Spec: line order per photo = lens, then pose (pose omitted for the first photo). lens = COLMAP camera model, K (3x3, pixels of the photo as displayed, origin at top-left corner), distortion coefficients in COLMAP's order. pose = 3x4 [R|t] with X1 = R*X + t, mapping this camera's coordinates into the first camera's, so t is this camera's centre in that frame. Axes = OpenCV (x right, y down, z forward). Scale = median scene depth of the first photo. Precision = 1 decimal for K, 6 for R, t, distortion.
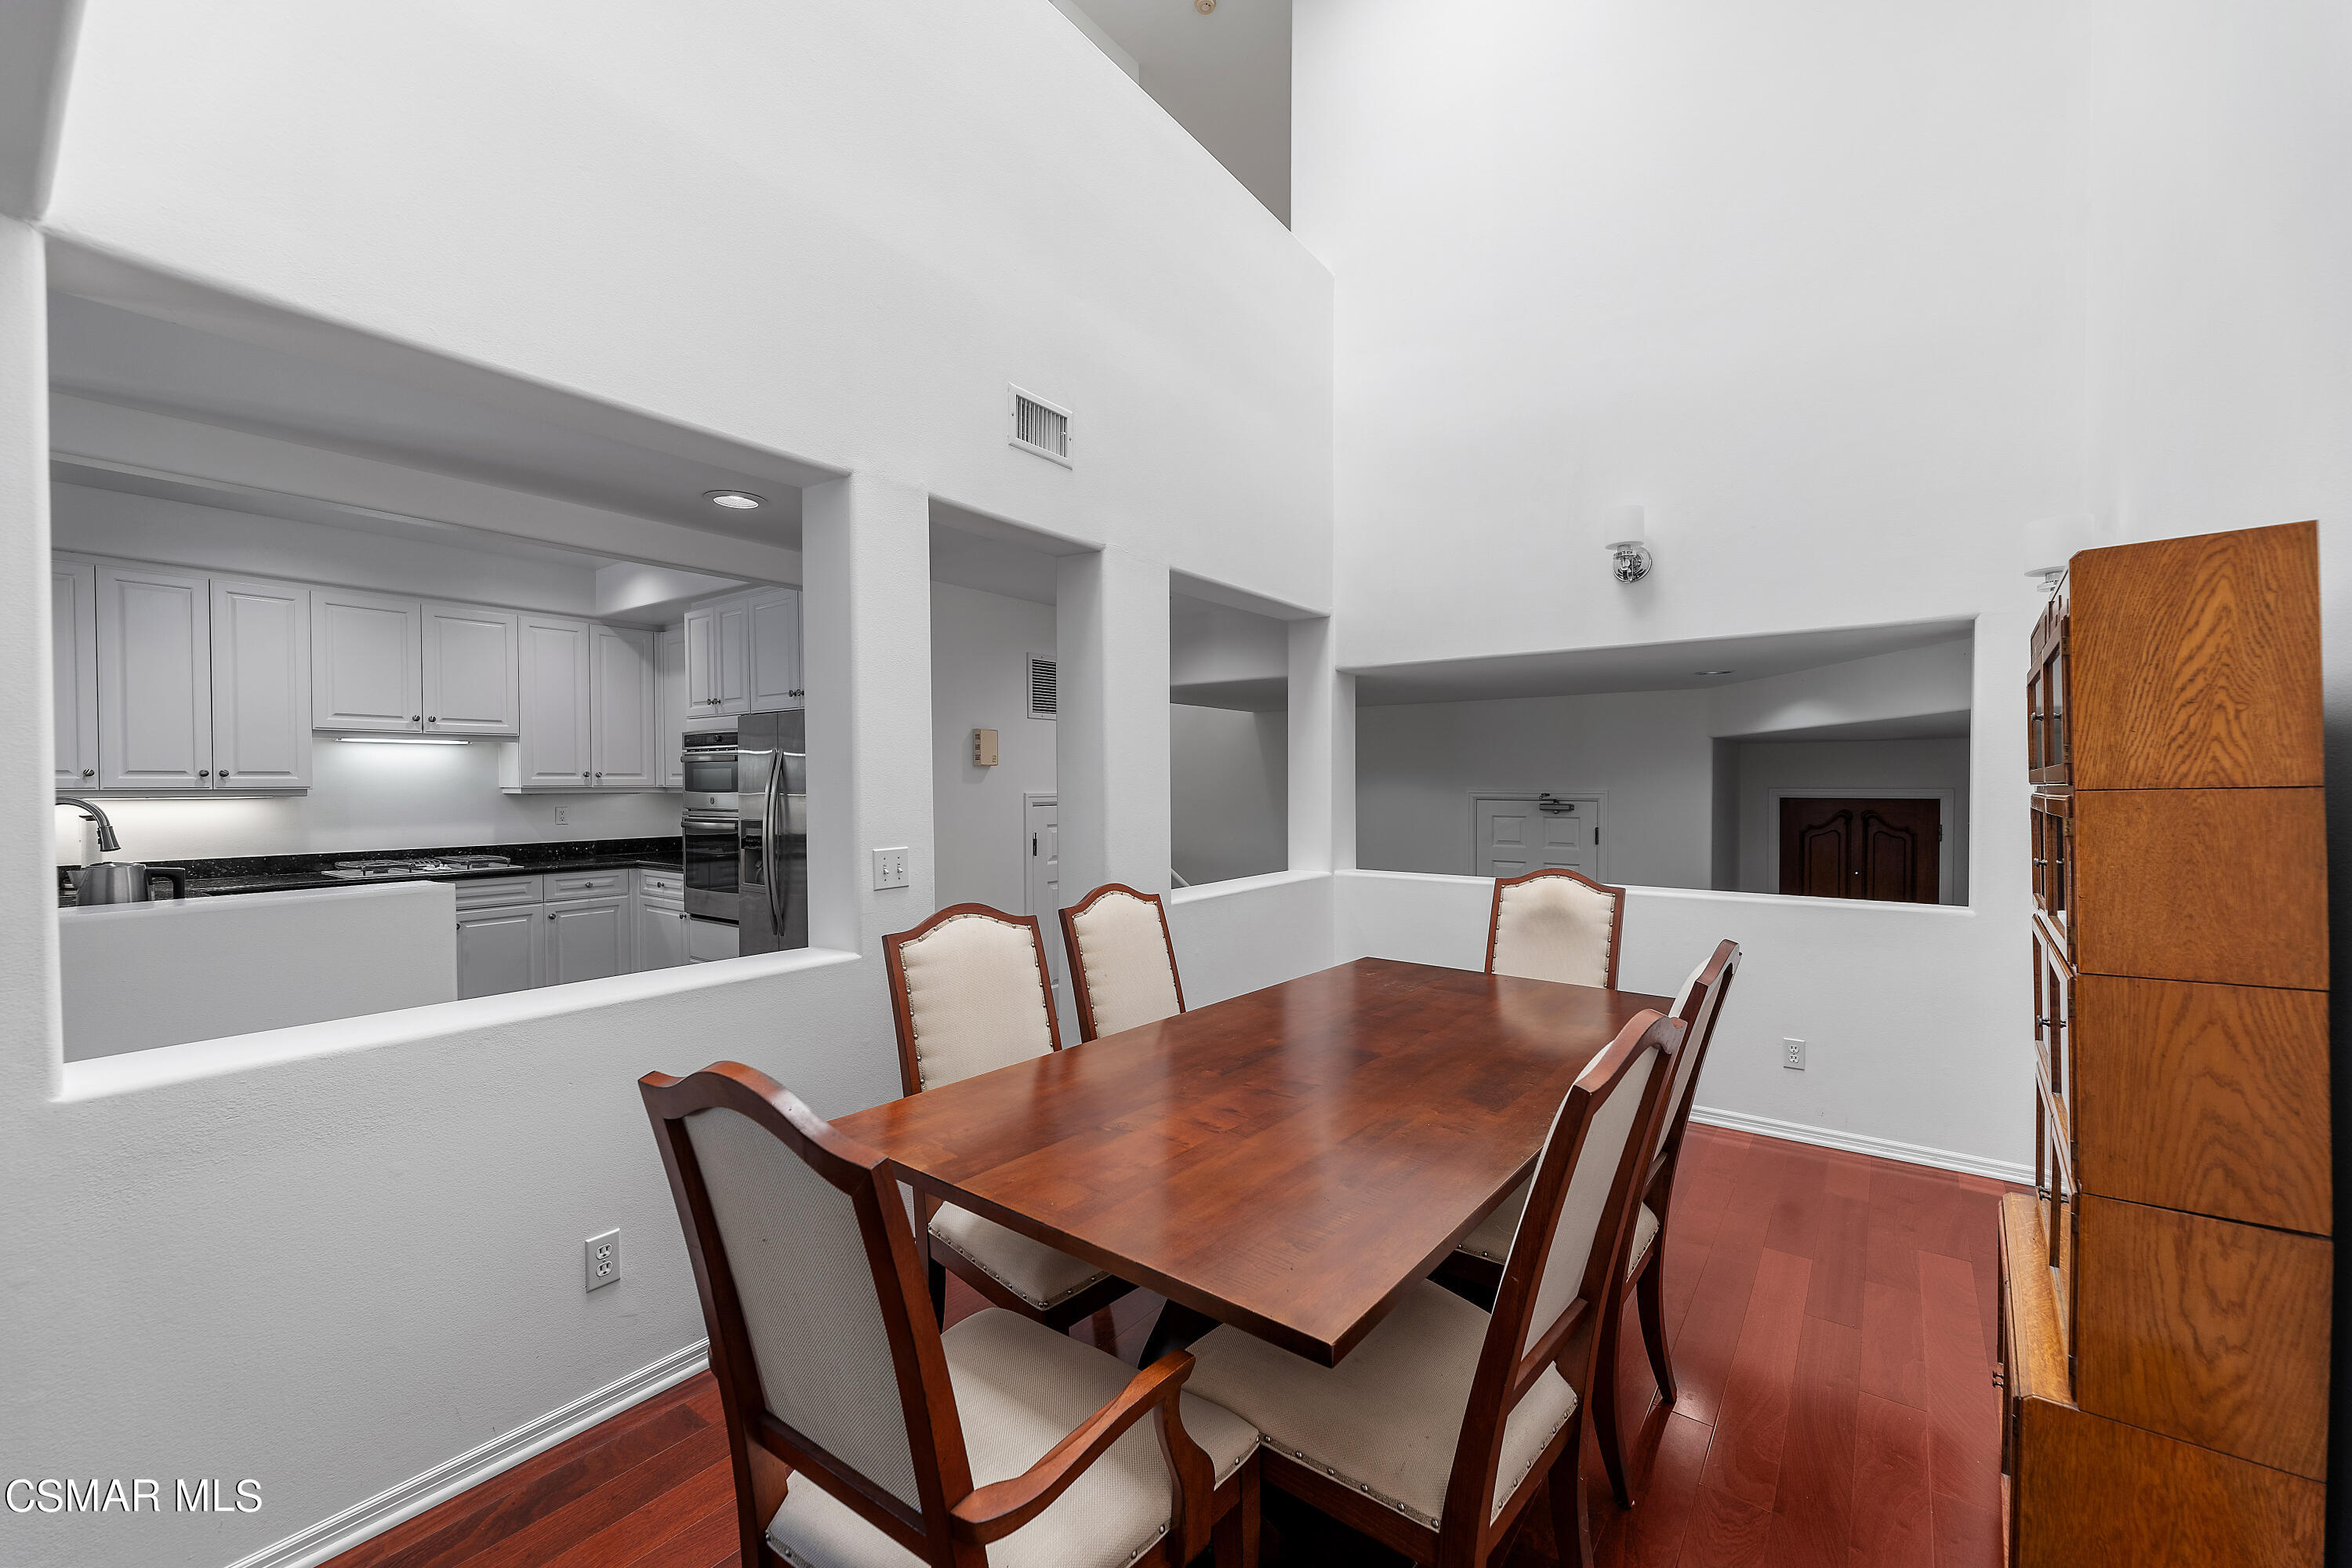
lens RADIAL K [[952.4, 0, 1180.5], [0, 952.4, 799.3], [0, 0, 1]] dist [0.007363, -0.002785]
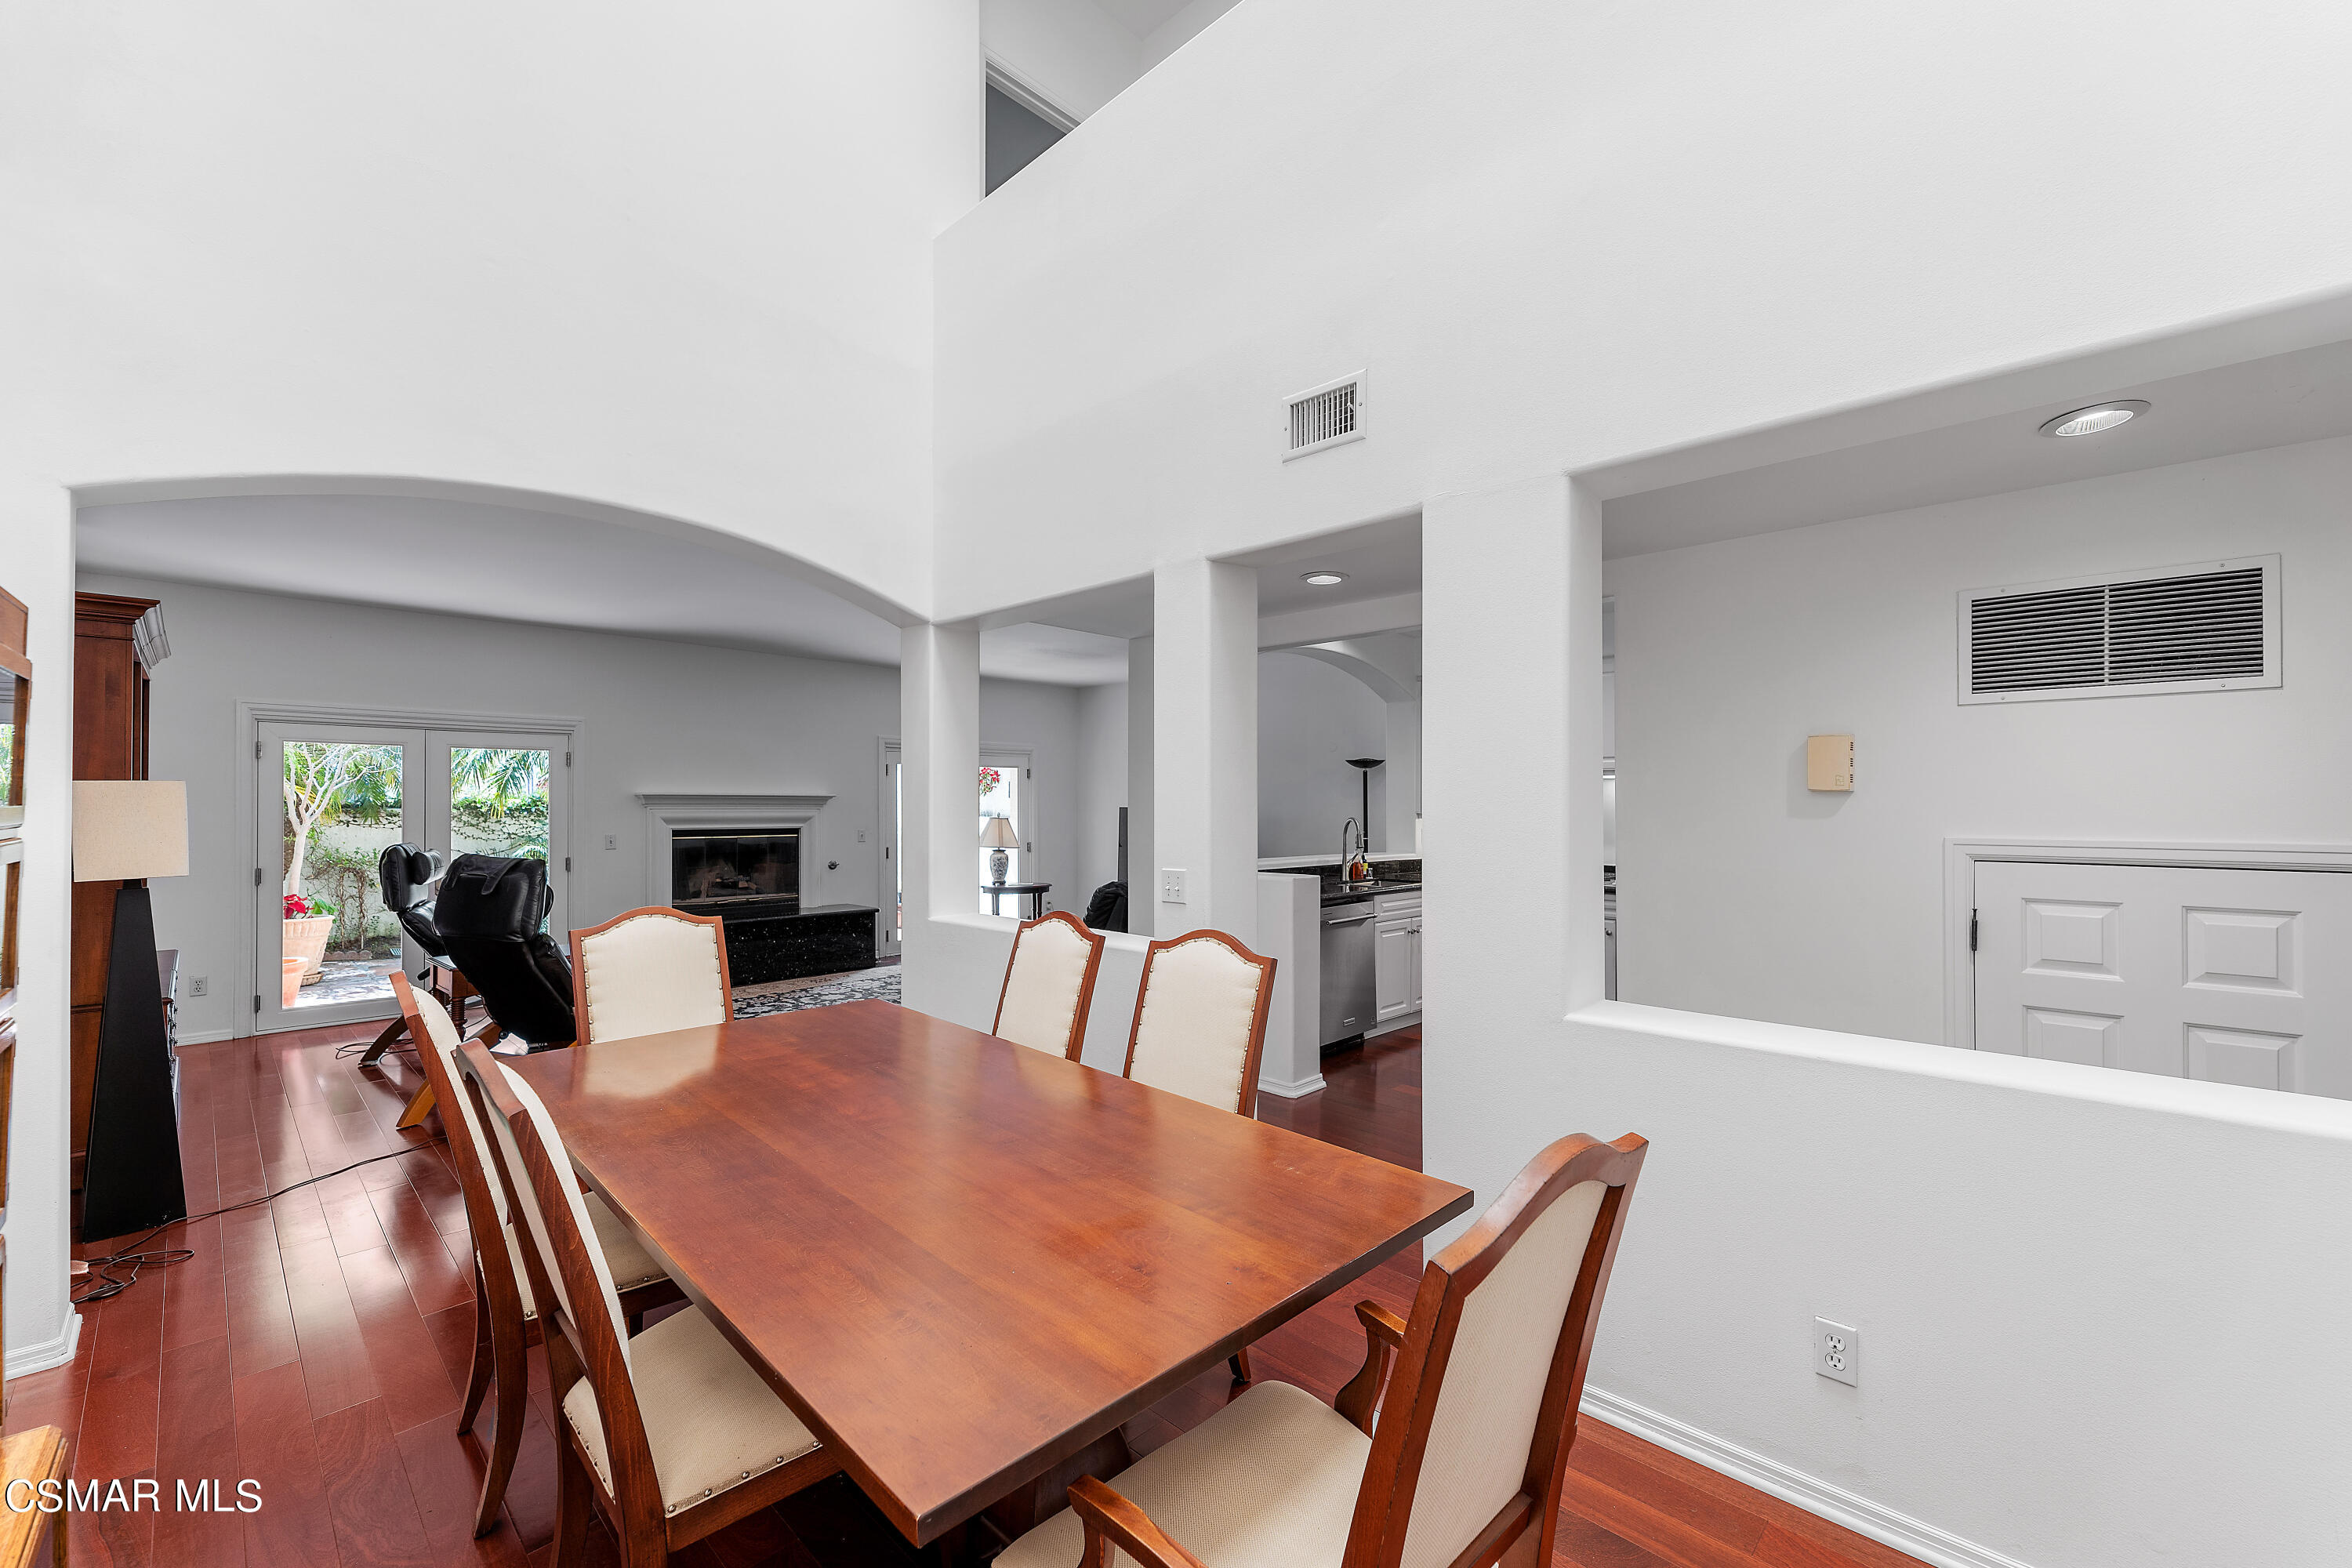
lens RADIAL K [[952.4, 0, 1184.5], [0, 952.4, 793.9], [0, 0, 1]] dist [0.007363, -0.002785]
pose [[-0.129322, -0.009872, -0.991553, 0.456360], [-0.022715, 0.999718, -0.006991, -0.018007], [0.991342, 0.021619, -0.129510, 0.604676]]
